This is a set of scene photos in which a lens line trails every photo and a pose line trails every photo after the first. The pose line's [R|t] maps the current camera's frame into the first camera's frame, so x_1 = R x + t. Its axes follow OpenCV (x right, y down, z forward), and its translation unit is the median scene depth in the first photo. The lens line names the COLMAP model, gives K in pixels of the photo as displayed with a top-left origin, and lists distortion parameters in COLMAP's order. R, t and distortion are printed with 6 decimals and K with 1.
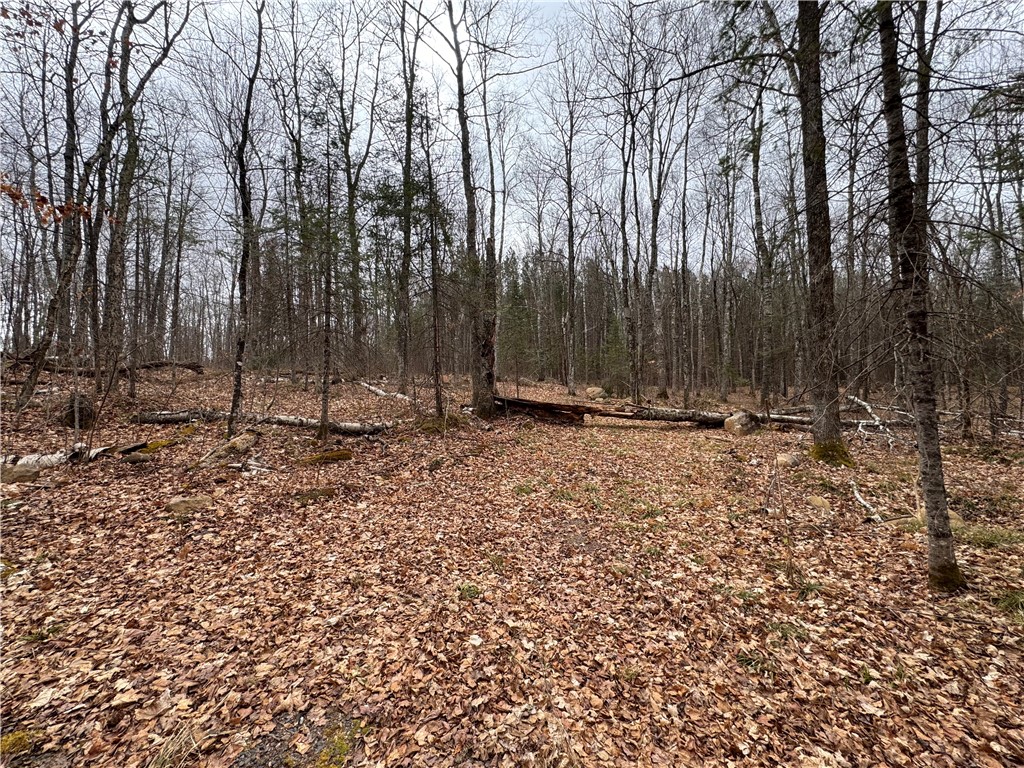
lens RADIAL K [[407.9, 0, 512.0], [0, 407.9, 384.0], [0, 0, 1]] dist [-0.001560, 0.000589]
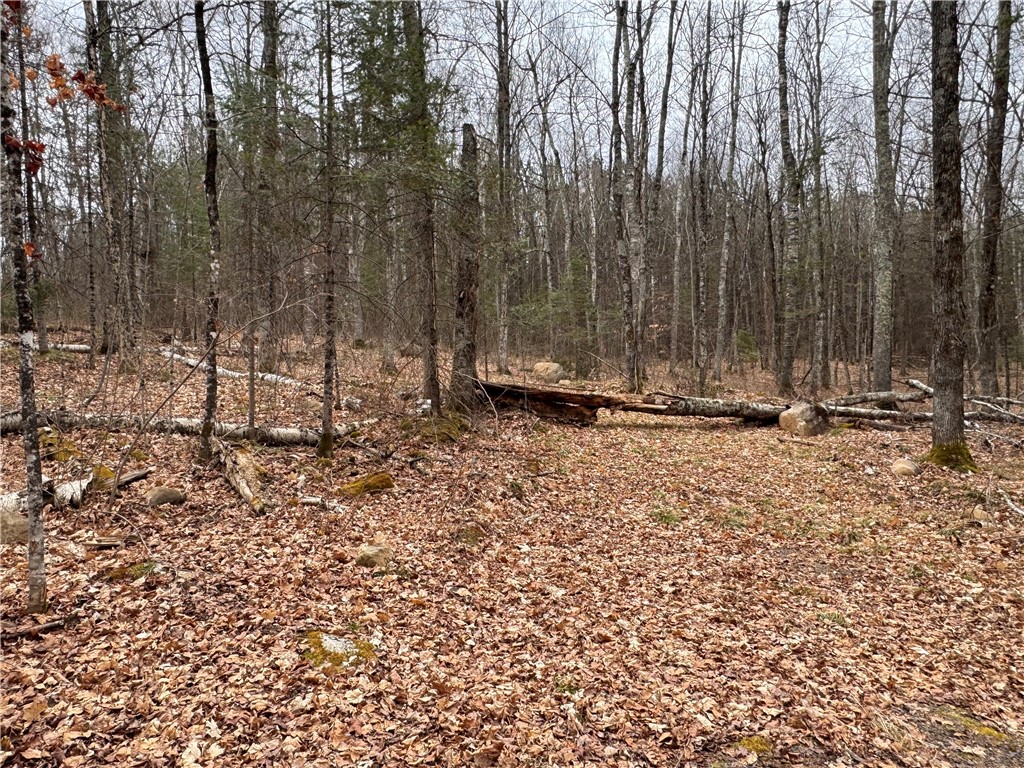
lens RADIAL K [[719.2, 0, 512.0], [0, 719.2, 384.0], [0, 0, 1]] dist [0.000099, 0.000042]
pose [[0.959849, 0.000800, 0.280516, -0.284269], [-0.015014, 0.998709, 0.048526, -0.018902], [-0.280115, -0.050789, 0.958622, -0.070009]]
